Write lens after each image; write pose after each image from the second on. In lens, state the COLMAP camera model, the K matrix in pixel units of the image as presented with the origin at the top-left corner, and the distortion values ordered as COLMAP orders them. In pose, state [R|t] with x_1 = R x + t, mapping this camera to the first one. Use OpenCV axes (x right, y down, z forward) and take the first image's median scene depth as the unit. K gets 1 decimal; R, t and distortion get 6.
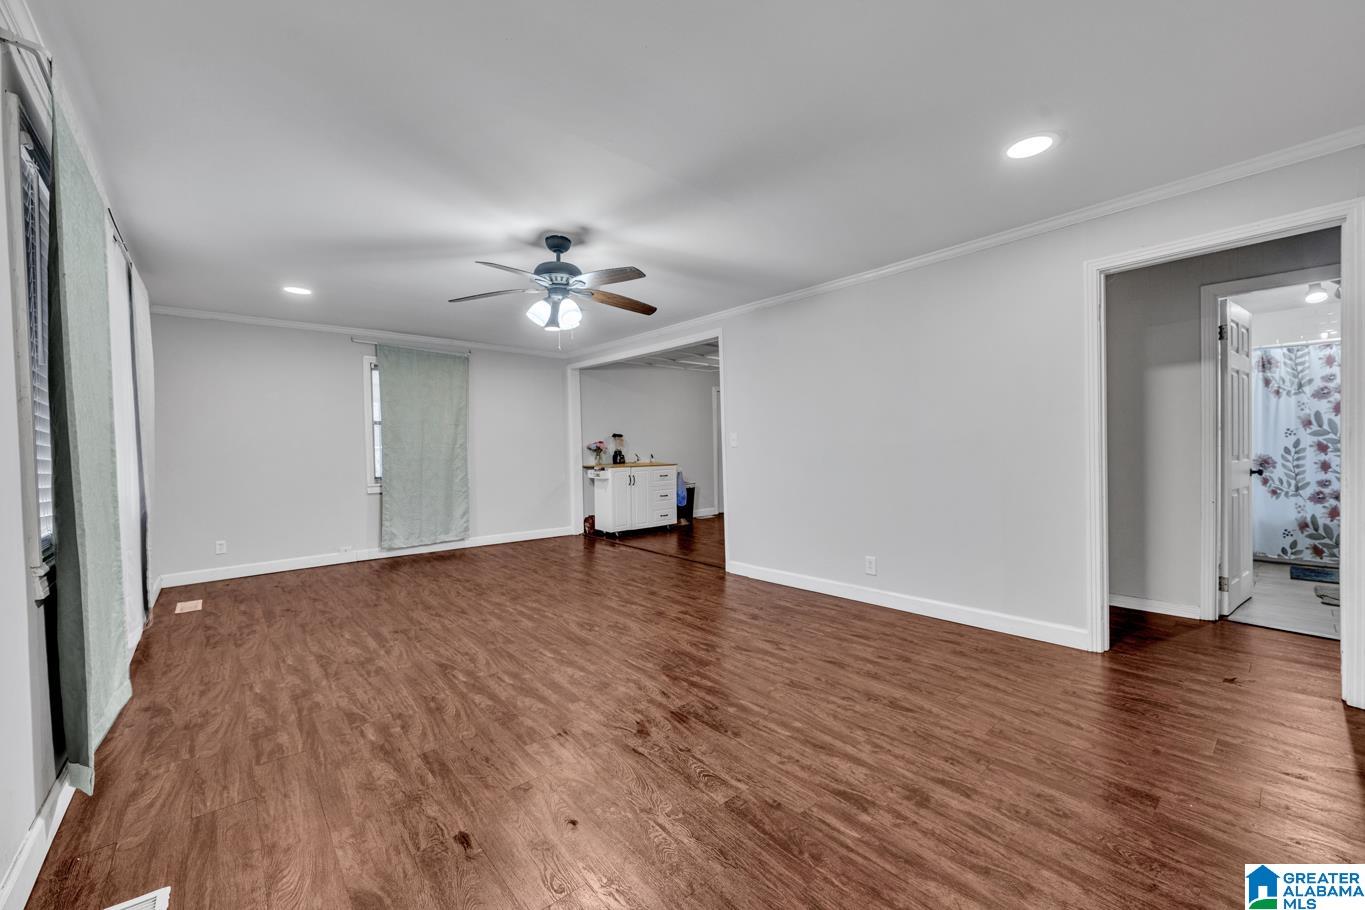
lens RADIAL K [[536.0, 0, 682.6], [0, 536.0, 459.2], [0, 0, 1]] dist [-0.000038, 0.000194]
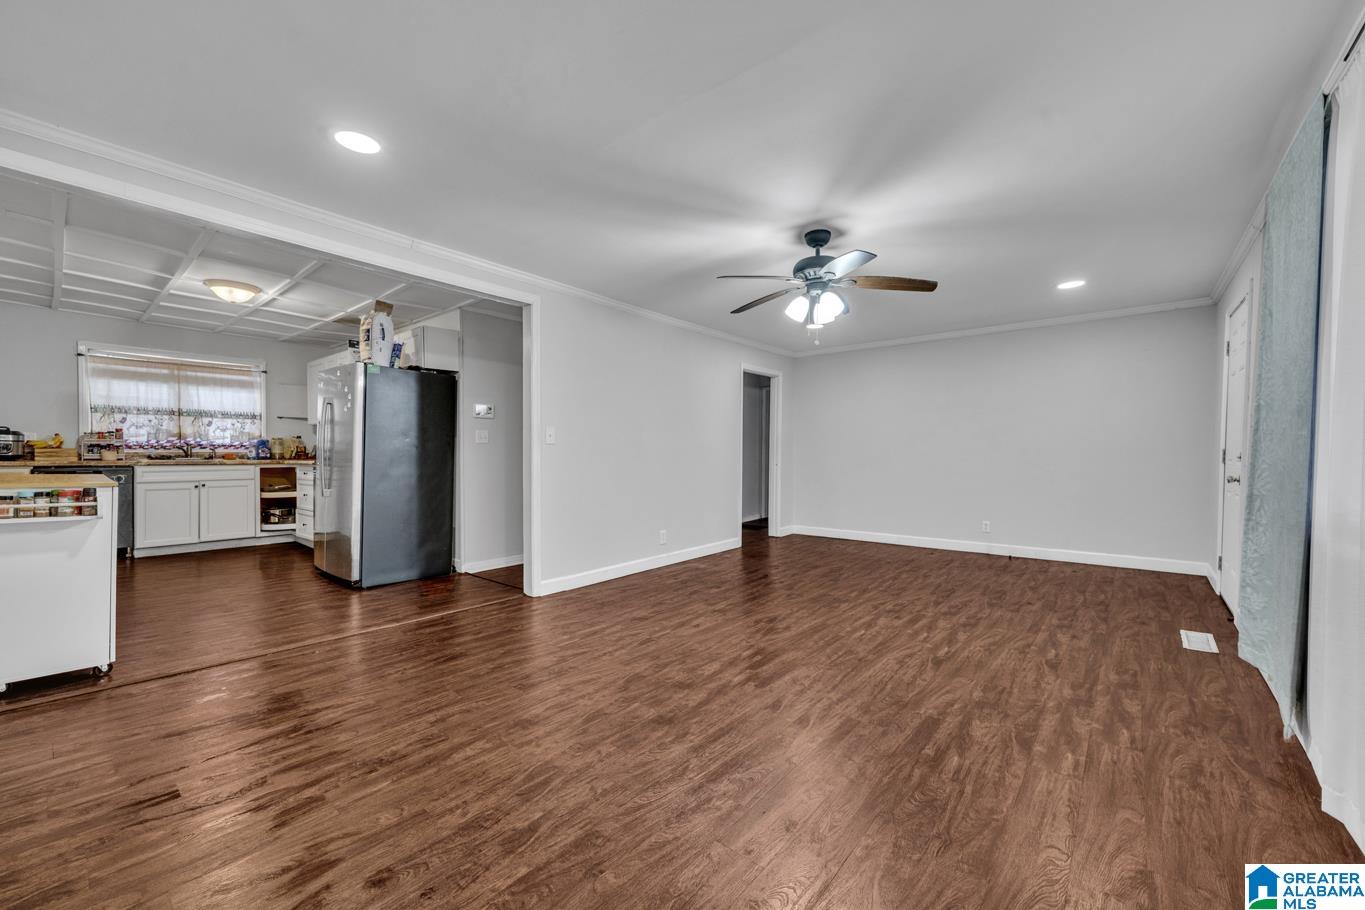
lens RADIAL K [[536.0, 0, 682.6], [0, 536.0, 459.2], [0, 0, 1]] dist [-0.000038, 0.000194]
pose [[-0.157185, -0.000974, 0.987569, -1.259167], [0.012198, 0.999921, 0.002928, 0.001519], [-0.987494, 0.012507, -0.157161, 1.509221]]
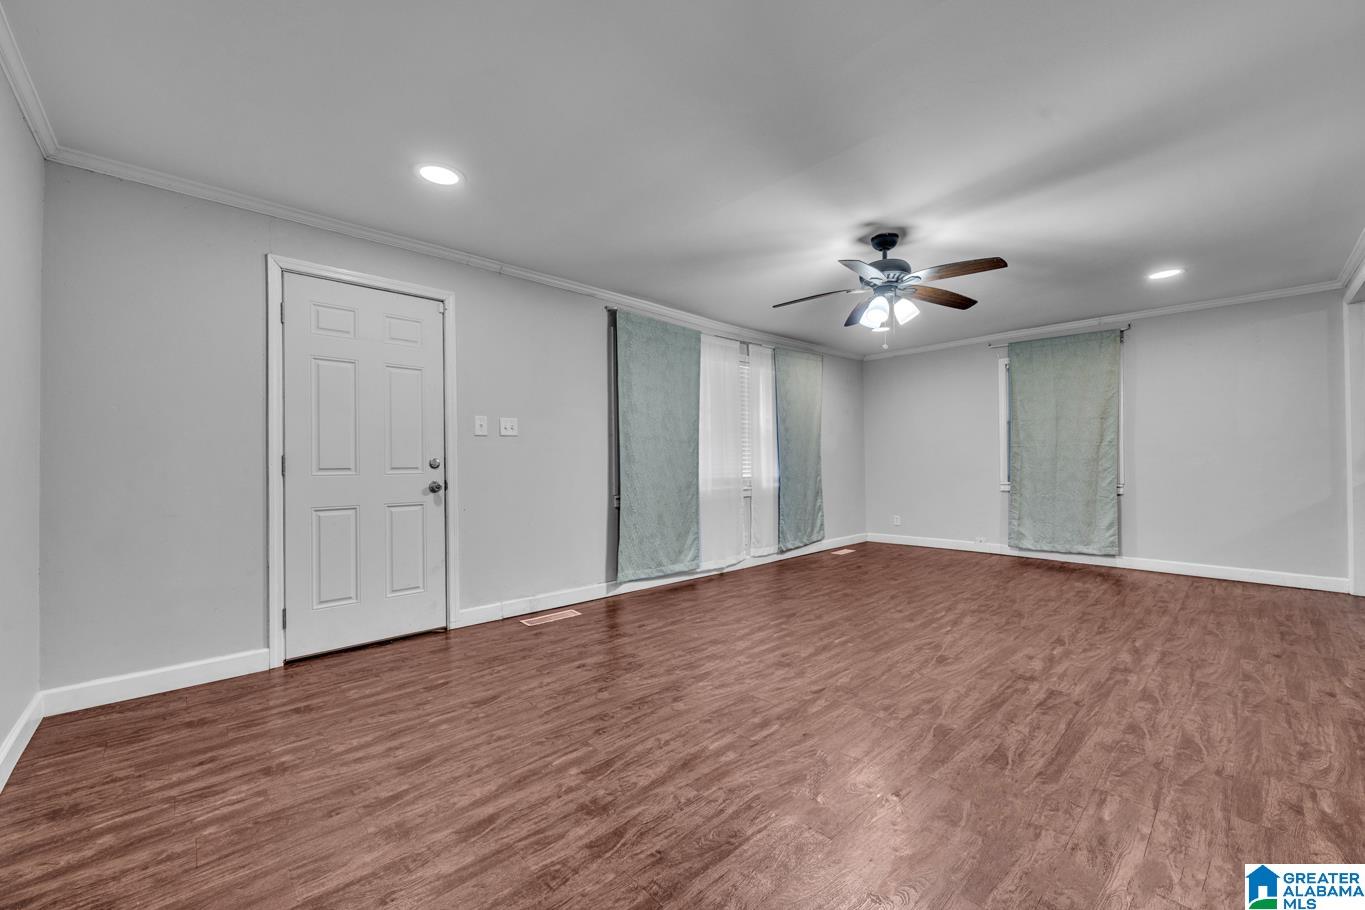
lens RADIAL K [[536.0, 0, 682.6], [0, 536.0, 459.2], [0, 0, 1]] dist [-0.000038, 0.000194]
pose [[0.040244, 0.012922, -0.999106, 0.800197], [-0.006937, 0.999896, 0.012652, -0.011522], [0.999166, 0.006422, 0.040329, 0.632028]]
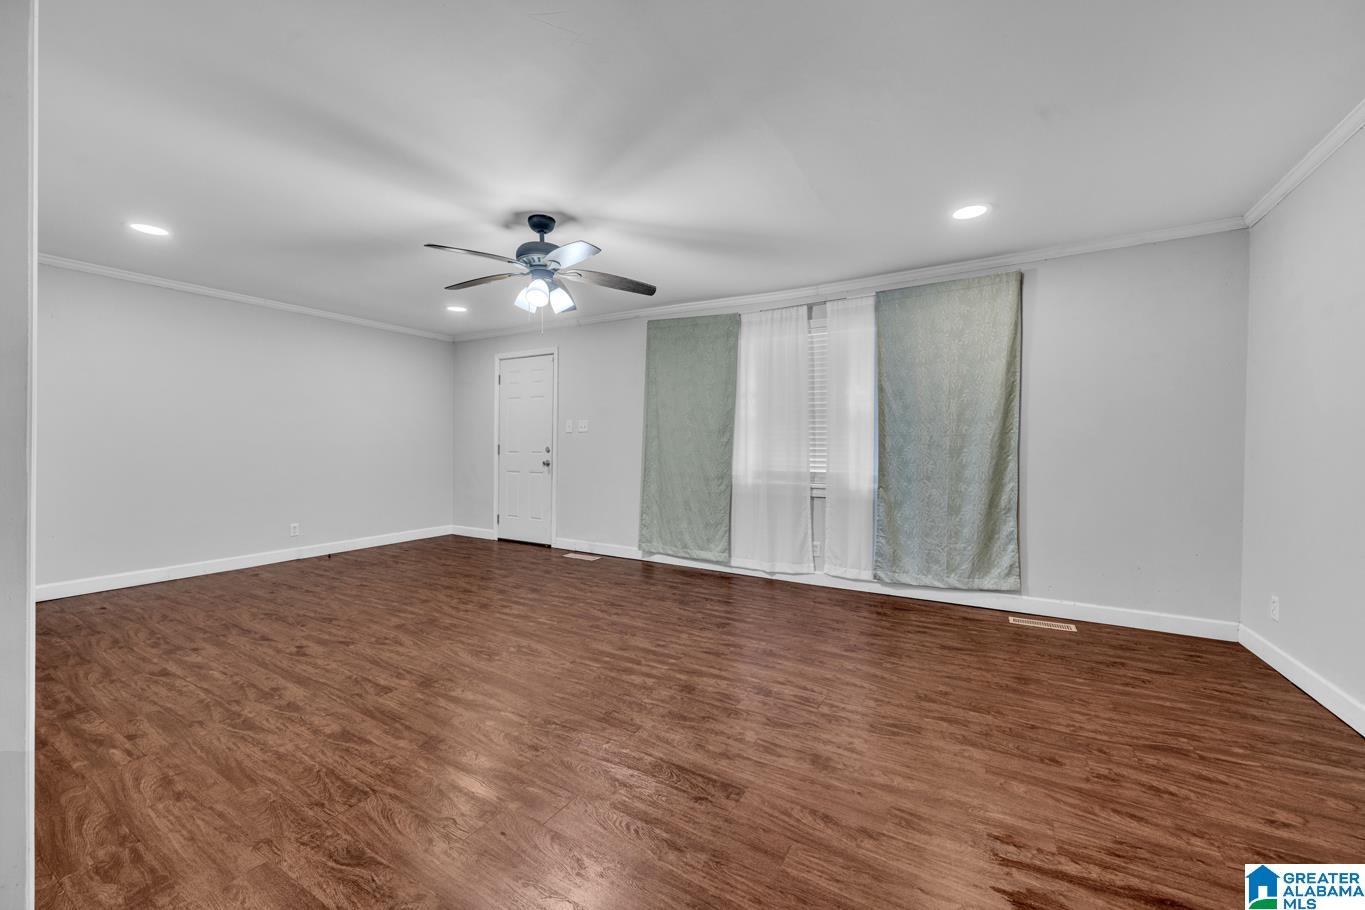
lens RADIAL K [[536.0, 0, 682.6], [0, 536.0, 459.2], [0, 0, 1]] dist [-0.000038, 0.000194]
pose [[-0.947398, 0.015217, -0.319697, -0.168268], [0.003287, 0.999279, 0.037822, -0.021493], [0.320042, 0.034782, -0.946765, 2.137998]]
